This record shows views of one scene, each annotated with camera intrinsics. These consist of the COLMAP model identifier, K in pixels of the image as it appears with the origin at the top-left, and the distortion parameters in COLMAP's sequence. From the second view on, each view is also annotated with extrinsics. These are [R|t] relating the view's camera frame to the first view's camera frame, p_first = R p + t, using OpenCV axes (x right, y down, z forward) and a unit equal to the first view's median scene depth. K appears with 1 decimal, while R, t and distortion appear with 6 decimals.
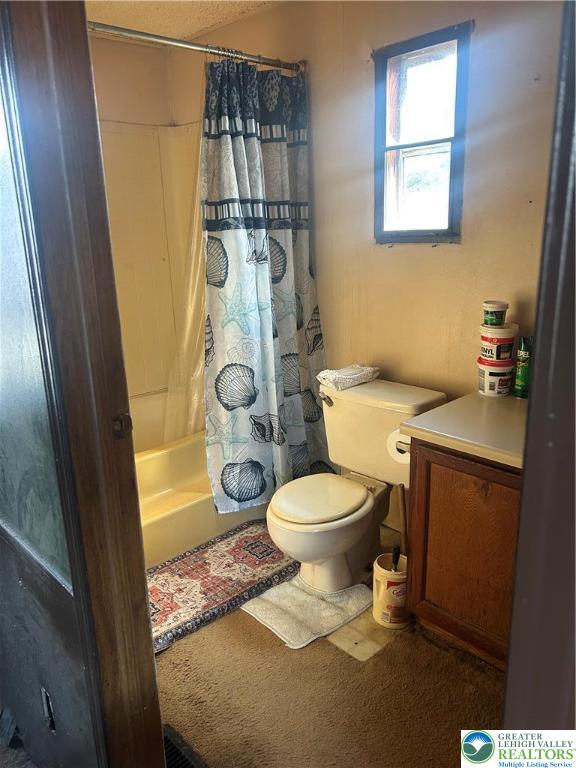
lens RADIAL K [[581.0, 0, 288.3], [0, 581.0, 381.3], [0, 0, 1]] dist [0.062969, -0.053237]
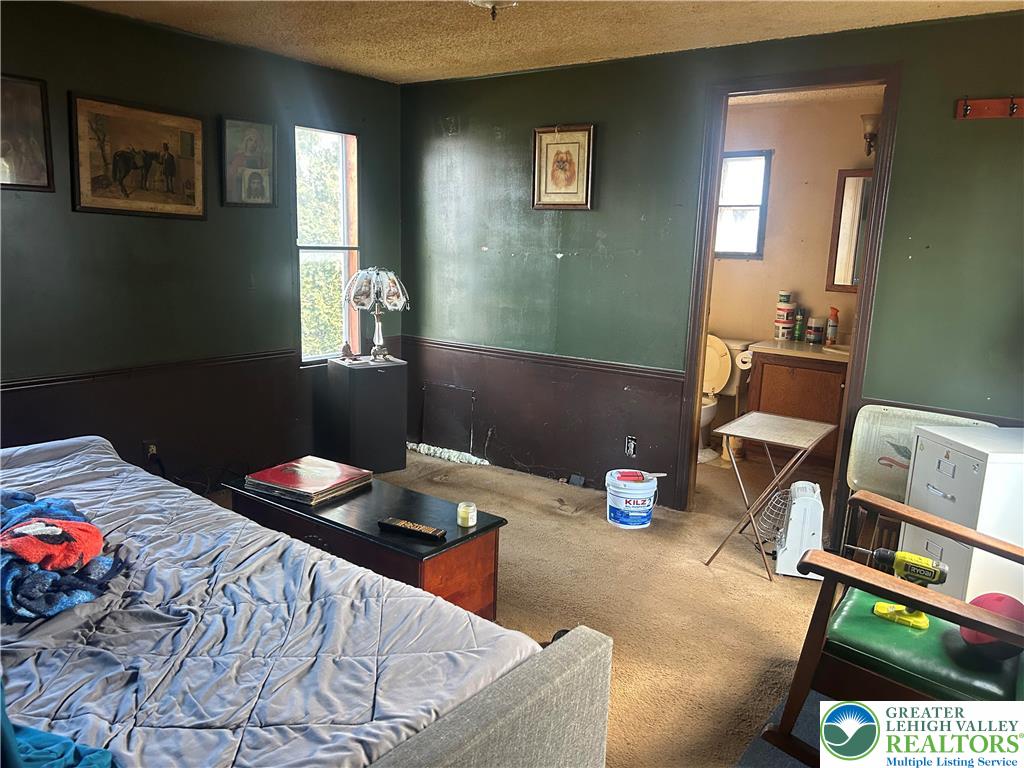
lens RADIAL K [[774.7, 0, 510.9], [0, 774.7, 386.9], [0, 0, 1]] dist [0.062969, -0.053237]
pose [[0.984288, 0.029606, 0.174072, -0.963095], [-0.015372, 0.996468, -0.082559, 0.402409], [-0.175902, 0.078586, 0.981266, -1.324112]]
